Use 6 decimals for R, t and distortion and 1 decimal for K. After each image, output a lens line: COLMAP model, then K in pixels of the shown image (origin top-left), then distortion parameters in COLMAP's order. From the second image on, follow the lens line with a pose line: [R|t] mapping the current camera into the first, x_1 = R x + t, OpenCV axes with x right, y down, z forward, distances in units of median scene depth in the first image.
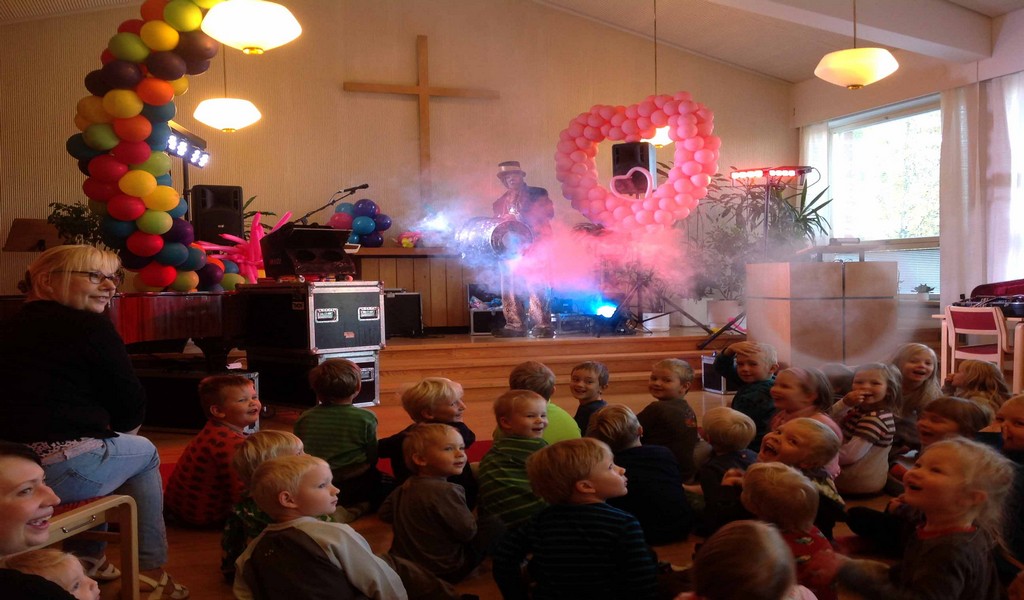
lens RADIAL K [[959.8, 0, 492.1], [0, 959.8, 302.8], [0, 0, 1]] dist [-0.004921, -0.019971]
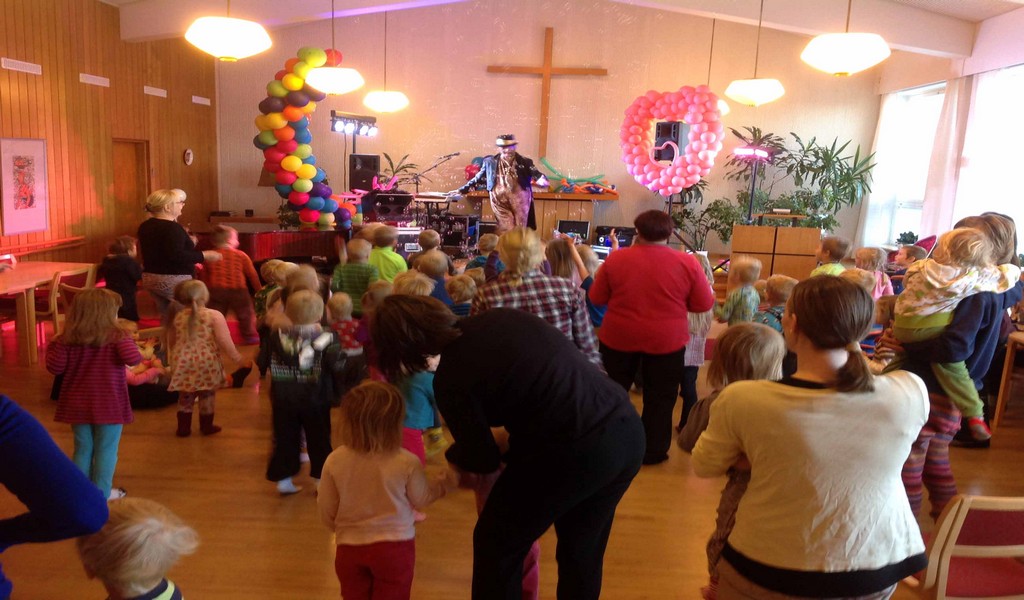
lens RADIAL K [[959.8, 0, 492.1], [0, 959.8, 302.8], [0, 0, 1]] dist [-0.004921, -0.019971]
pose [[0.936035, 0.081598, -0.342316, 0.410616], [-0.043660, 0.992158, 0.117116, -0.068370], [0.349188, -0.094679, 0.932257, -0.350582]]
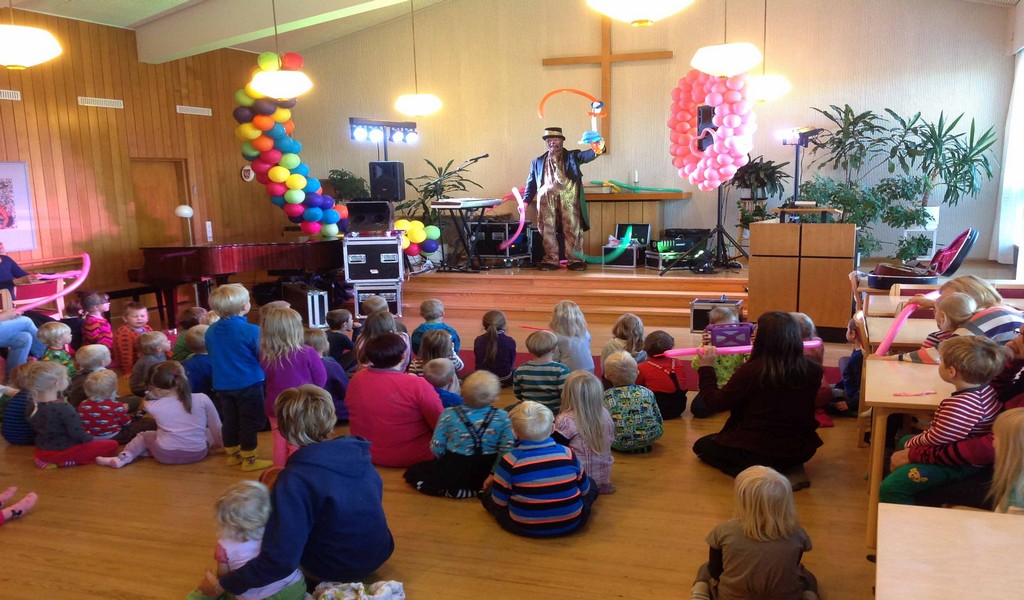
lens RADIAL K [[938.0, 0, 499.6], [0, 938.0, 376.3], [0, 0, 1]] dist [-0.003533, -0.004236]
pose [[0.797814, 0.117159, -0.591411, 0.688039], [-0.002443, 0.981558, 0.191151, -0.067265], [0.602899, -0.151058, 0.783386, -0.075338]]
